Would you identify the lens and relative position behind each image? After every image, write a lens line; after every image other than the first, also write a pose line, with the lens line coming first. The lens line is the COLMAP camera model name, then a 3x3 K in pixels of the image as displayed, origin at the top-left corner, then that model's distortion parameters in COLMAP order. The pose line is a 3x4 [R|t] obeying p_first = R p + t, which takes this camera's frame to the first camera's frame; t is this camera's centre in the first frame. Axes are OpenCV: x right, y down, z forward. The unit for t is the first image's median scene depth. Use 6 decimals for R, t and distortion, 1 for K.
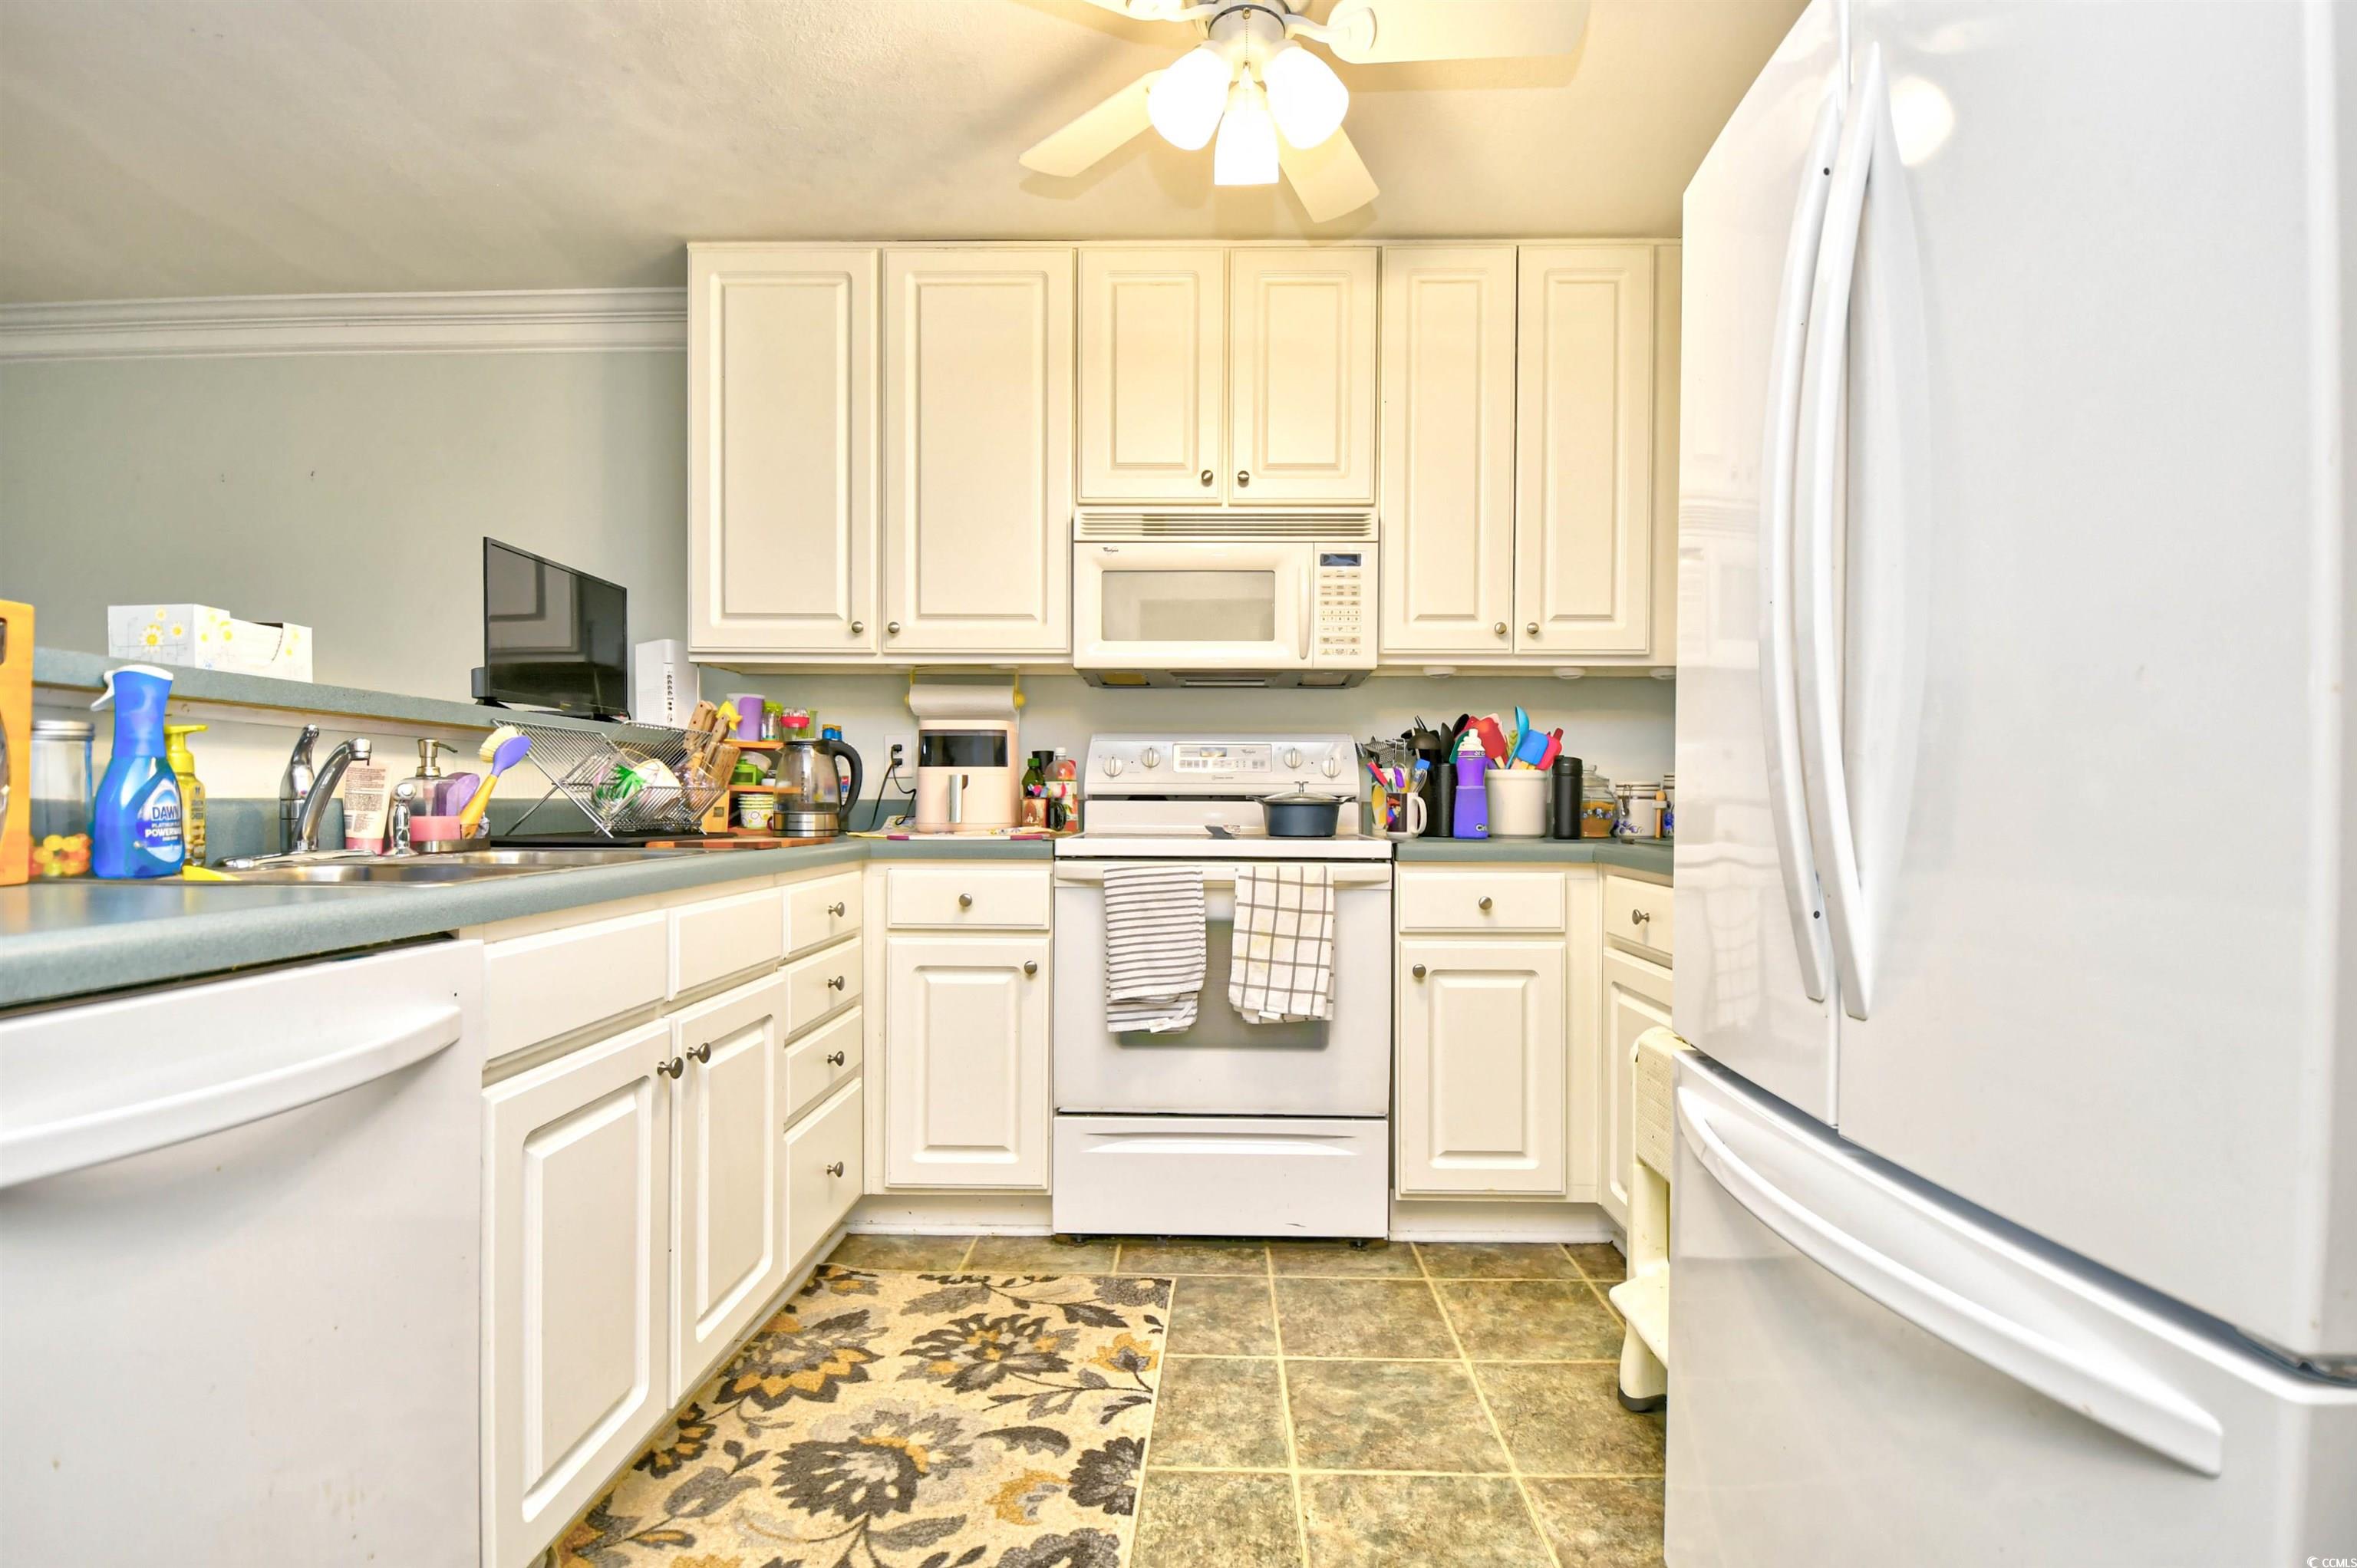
lens RADIAL K [[1116.1, 0, 1211.4], [0, 1116.1, 789.8], [0, 0, 1]] dist [0.009319, -0.017291]
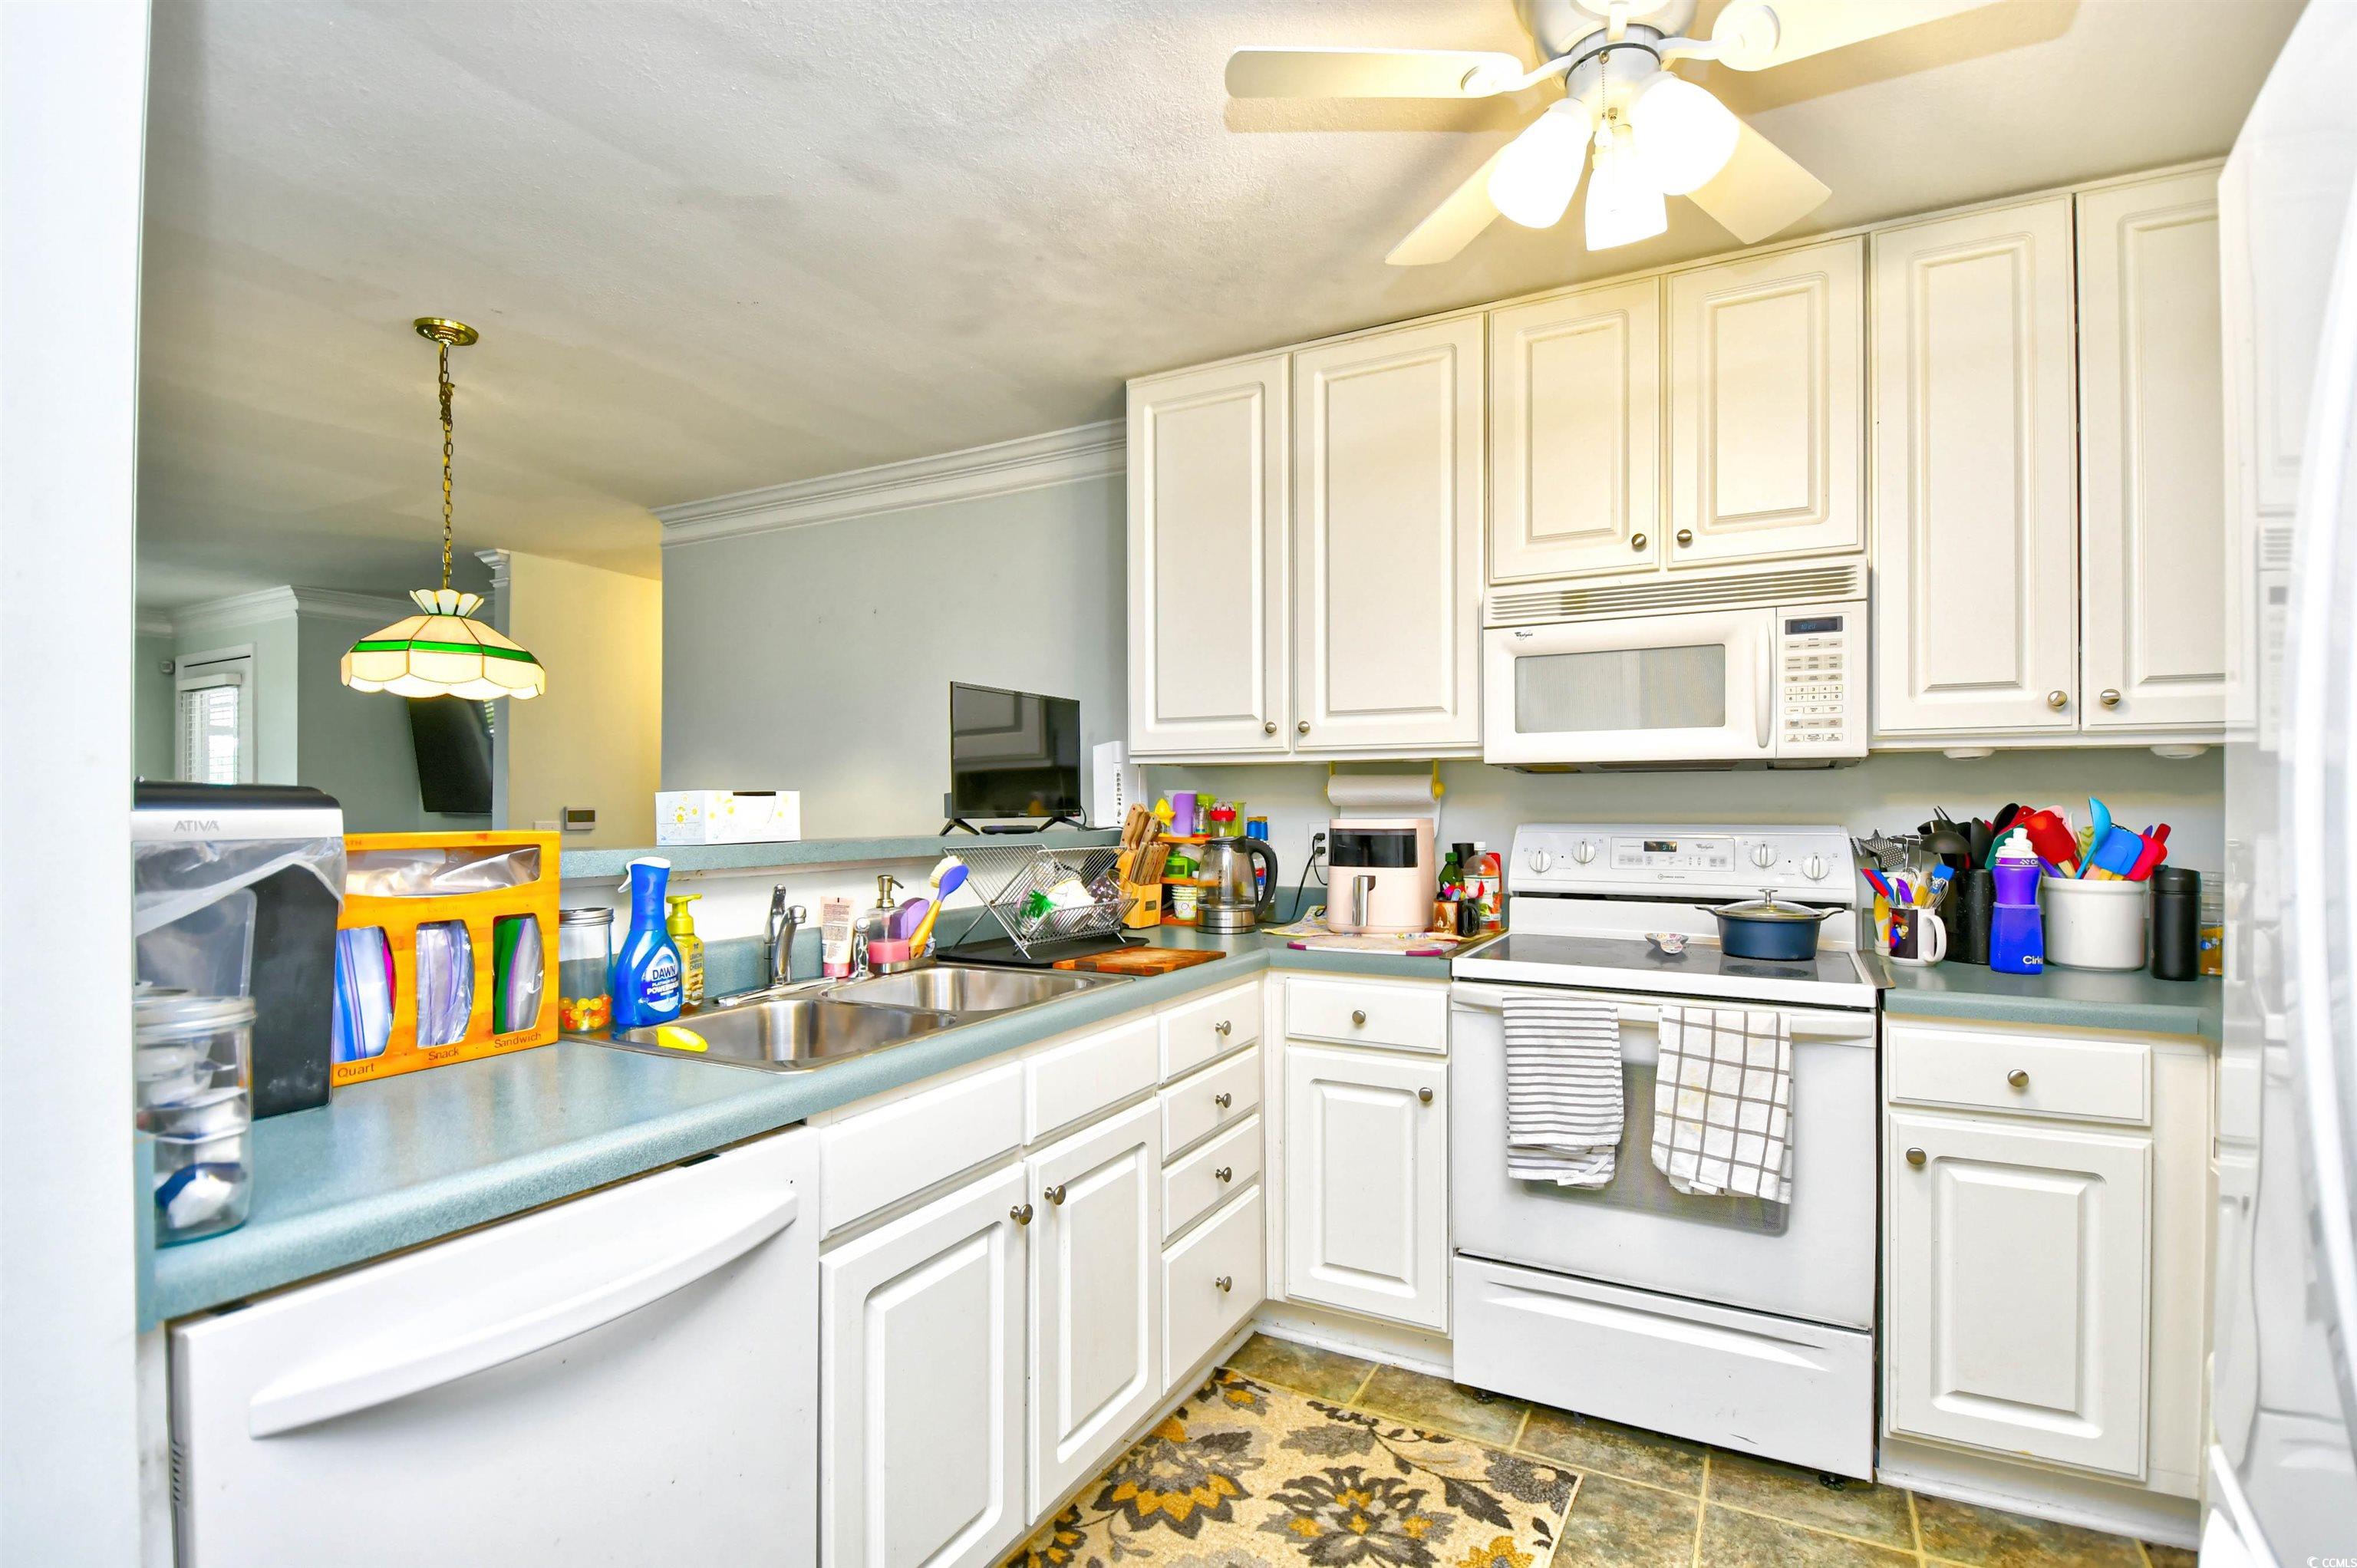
lens RADIAL K [[1116.1, 0, 1182.6], [0, 1116.1, 798.8], [0, 0, 1]] dist [0.009319, -0.017291]
pose [[0.888796, -0.007695, -0.458238, 0.089872], [0.004743, 0.999960, -0.007593, -0.084881], [0.458279, 0.004576, 0.888797, 0.067256]]
